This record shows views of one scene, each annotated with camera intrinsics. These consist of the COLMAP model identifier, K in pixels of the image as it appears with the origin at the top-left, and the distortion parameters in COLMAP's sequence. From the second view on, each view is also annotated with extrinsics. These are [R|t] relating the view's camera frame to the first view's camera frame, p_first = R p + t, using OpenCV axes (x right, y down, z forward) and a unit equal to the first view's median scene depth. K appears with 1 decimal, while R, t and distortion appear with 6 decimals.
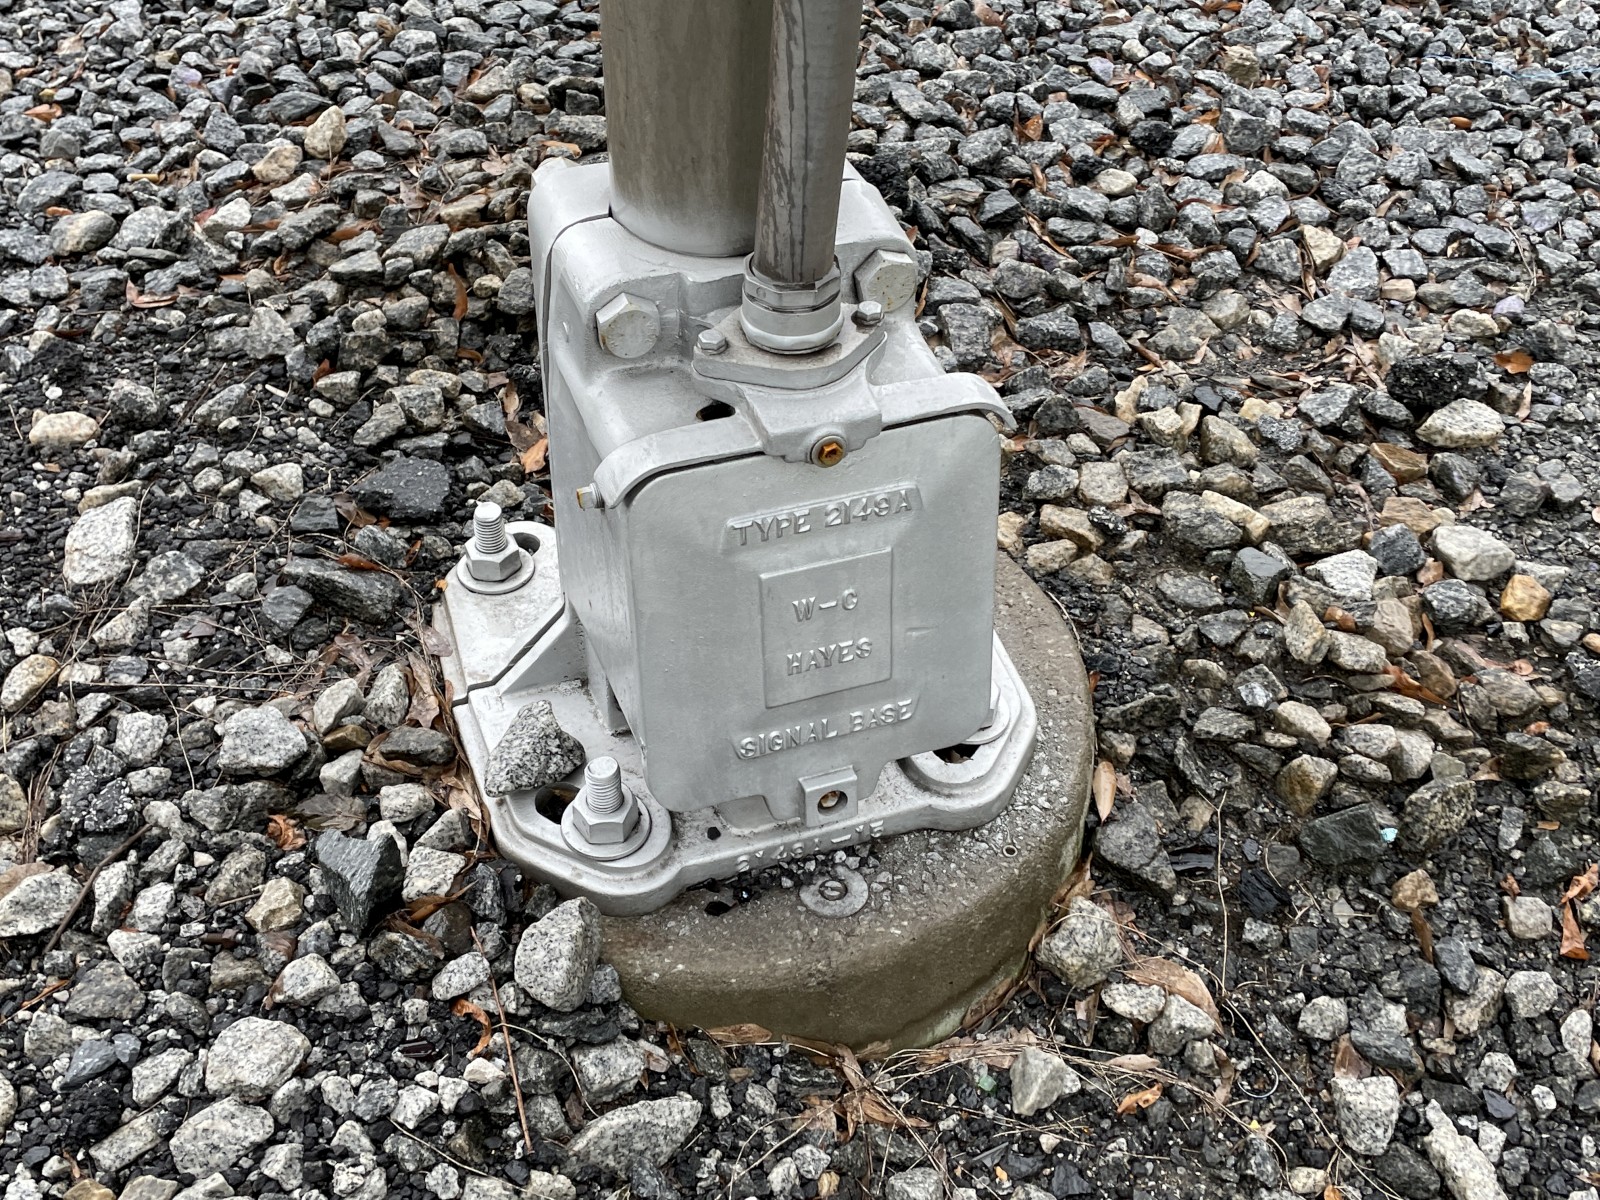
lens RADIAL K [[1815.2, 0, 800.0], [0, 1815.2, 600.0], [0, 0, 1]] dist [0.021995, 0.024966]
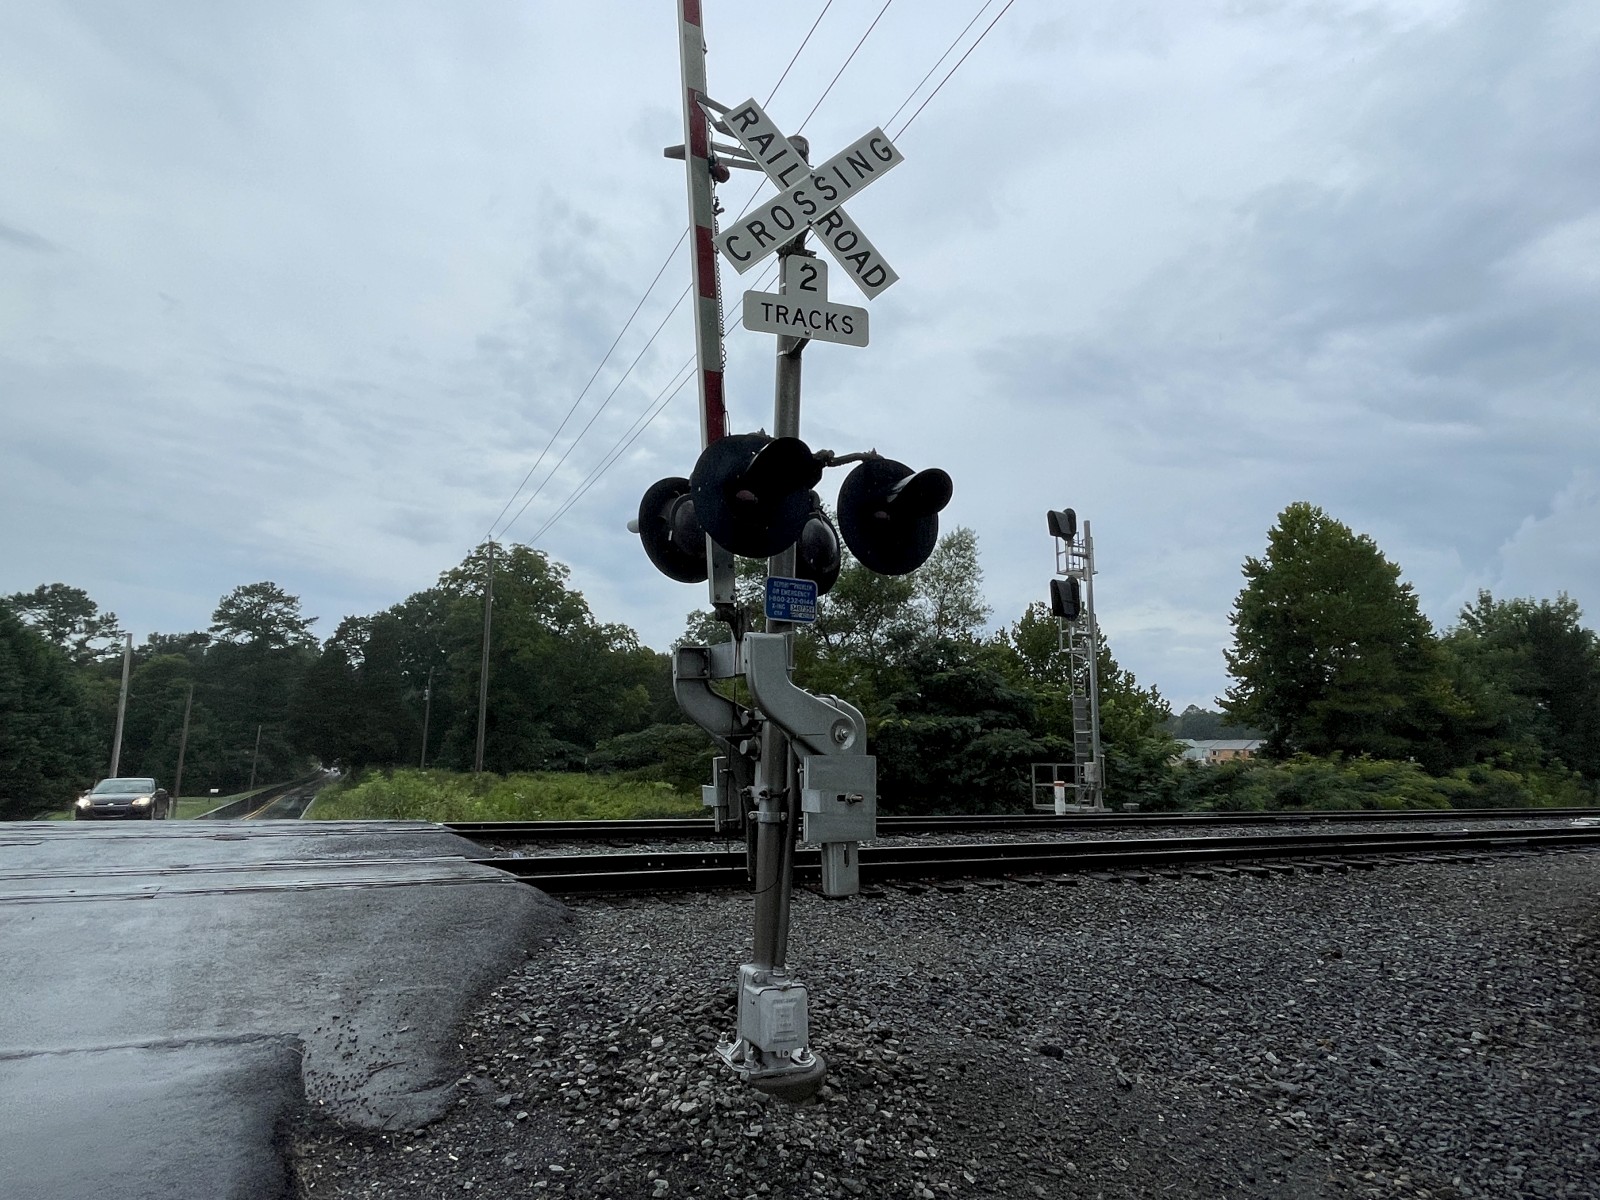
lens RADIAL K [[899.2, 0, 797.8], [0, 899.2, 592.8], [0, 0, 1]] dist [-0.002924, -0.002425]
pose [[0.993672, 0.039989, 0.104963, -0.244141], [0.057272, 0.623488, -0.779733, 1.123684], [-0.096624, 0.780810, 0.617252, -1.642284]]
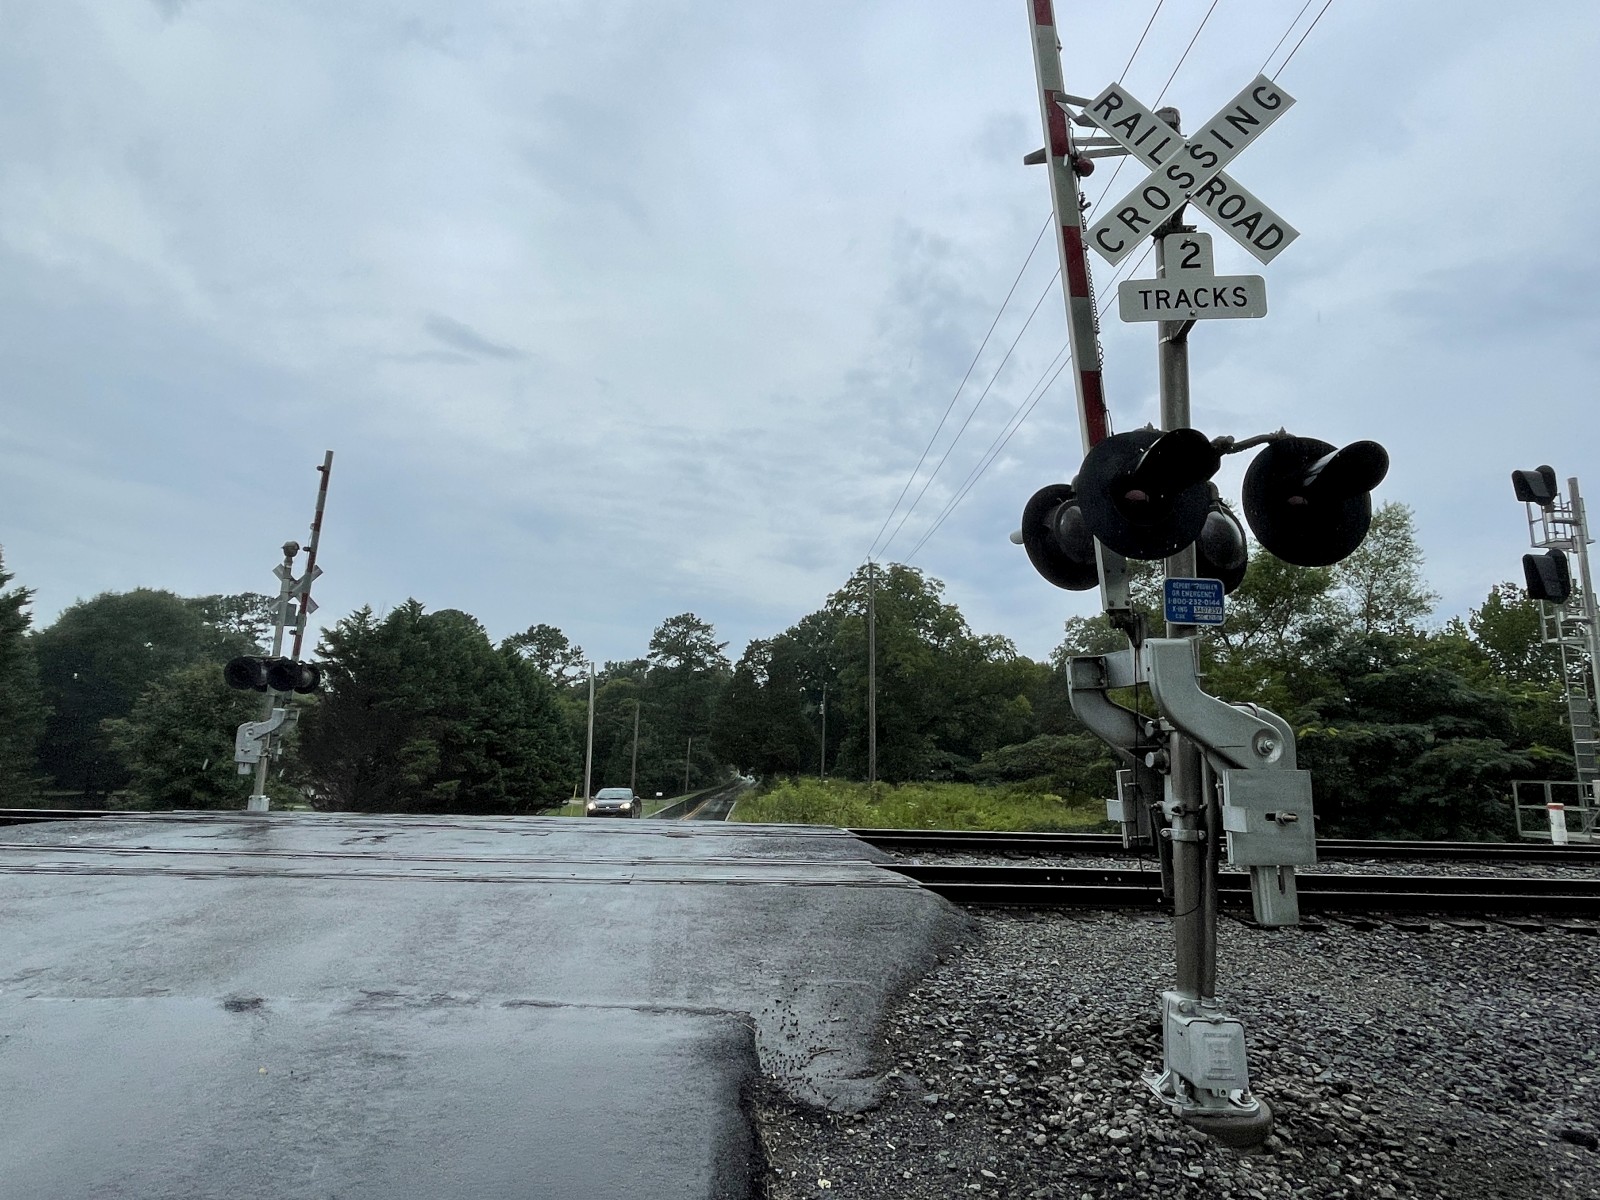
lens RADIAL K [[900.3, 0, 804.1], [0, 900.3, 594.2], [0, 0, 1]] dist [-0.003225, -0.001052]
pose [[0.957028, -0.025547, -0.288869, -0.289352], [-0.211268, 0.620941, -0.754849, 1.141886], [0.198655, 0.783441, 0.588861, -1.665622]]
